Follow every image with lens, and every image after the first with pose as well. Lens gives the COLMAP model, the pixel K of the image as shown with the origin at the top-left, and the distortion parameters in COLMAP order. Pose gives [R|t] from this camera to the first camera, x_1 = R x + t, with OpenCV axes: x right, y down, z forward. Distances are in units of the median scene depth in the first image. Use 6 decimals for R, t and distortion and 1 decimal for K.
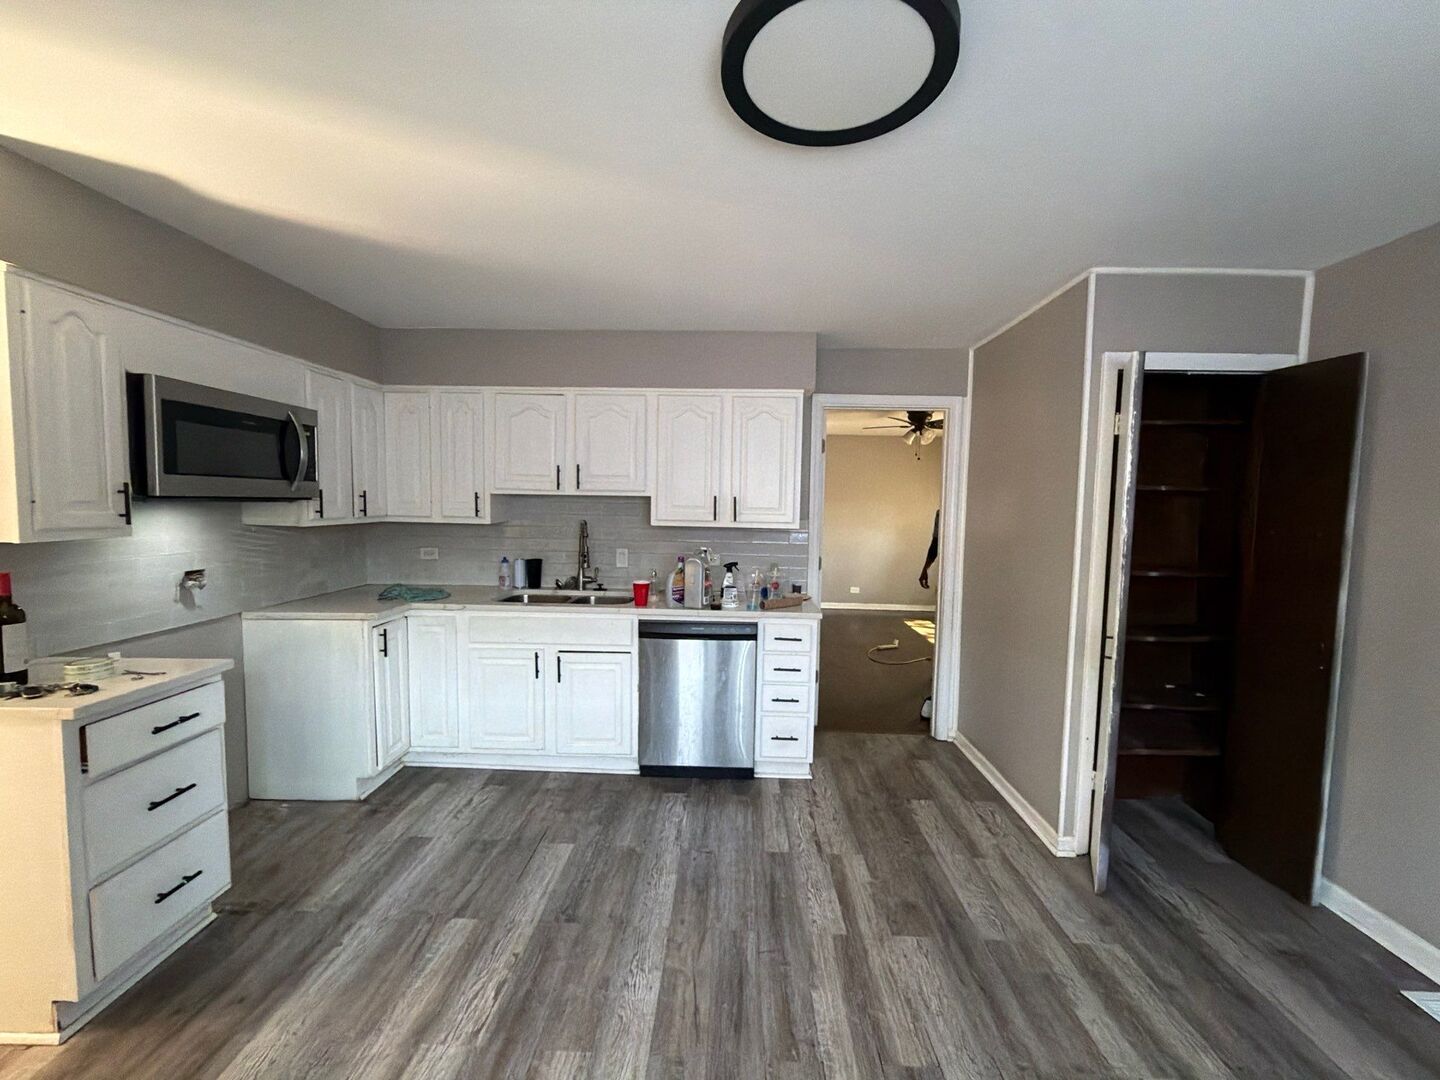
lens RADIAL K [[577.9, 0, 722.4], [0, 577.9, 539.1], [0, 0, 1]] dist [-0.000073, 0.001015]
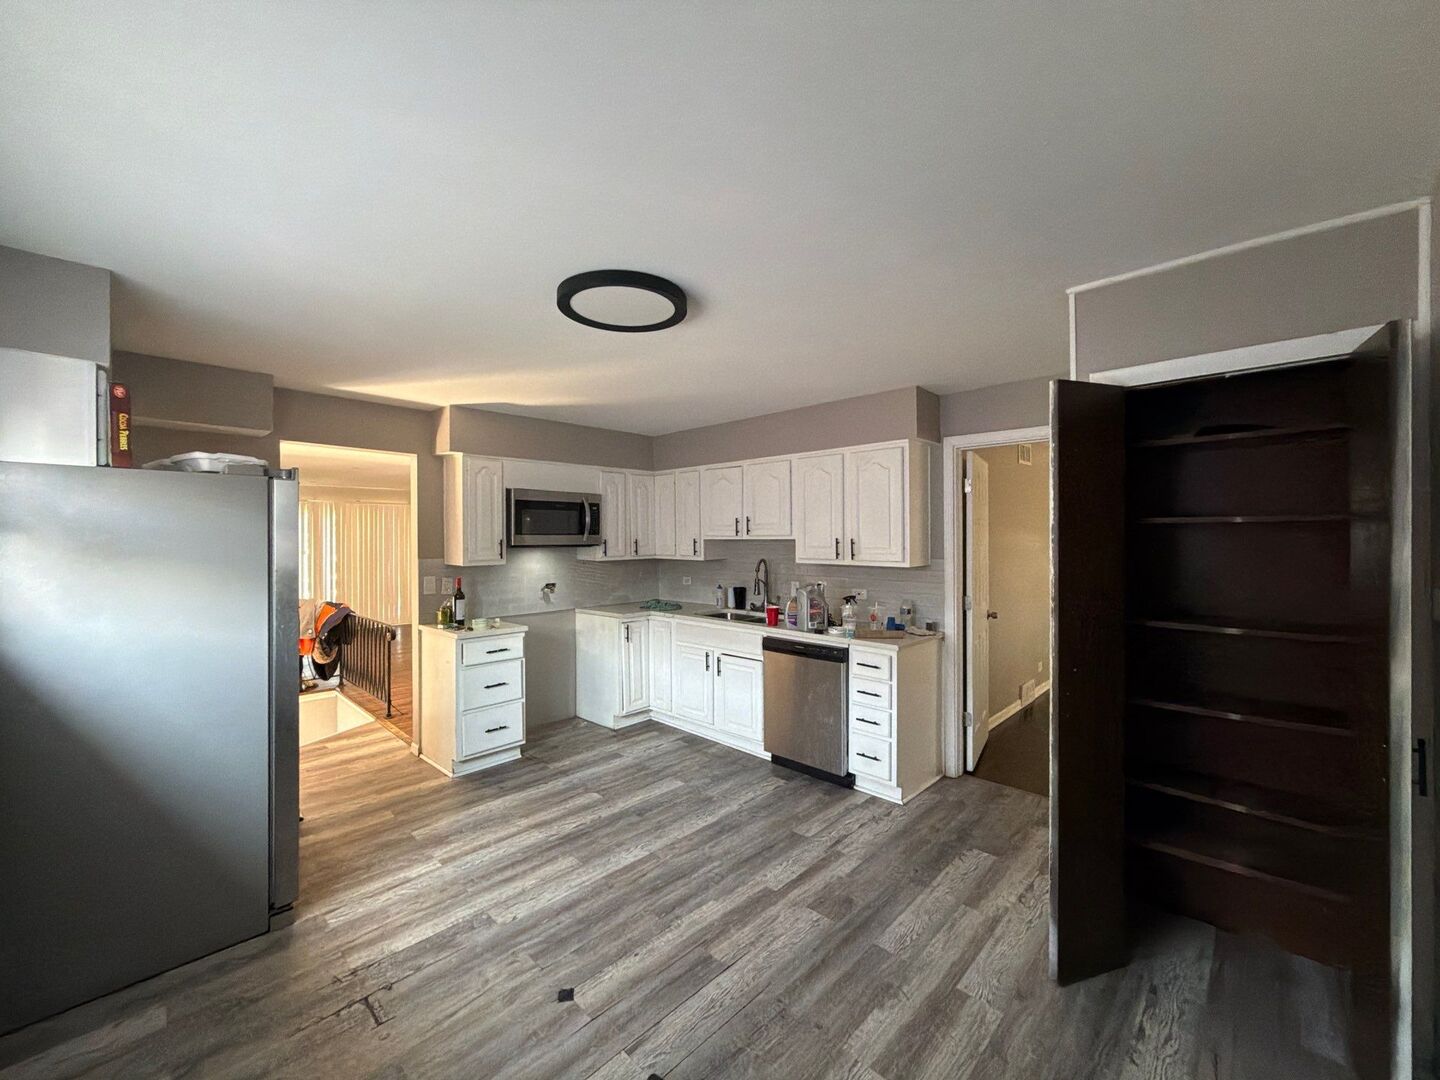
lens RADIAL K [[577.9, 0, 719.2], [0, 577.9, 540.7], [0, 0, 1]] dist [-0.000073, 0.001015]
pose [[0.738901, -0.015920, -0.673625, 0.708008], [-0.029033, 0.998040, -0.055434, 0.002895], [0.673188, 0.060518, 0.736991, -0.033227]]
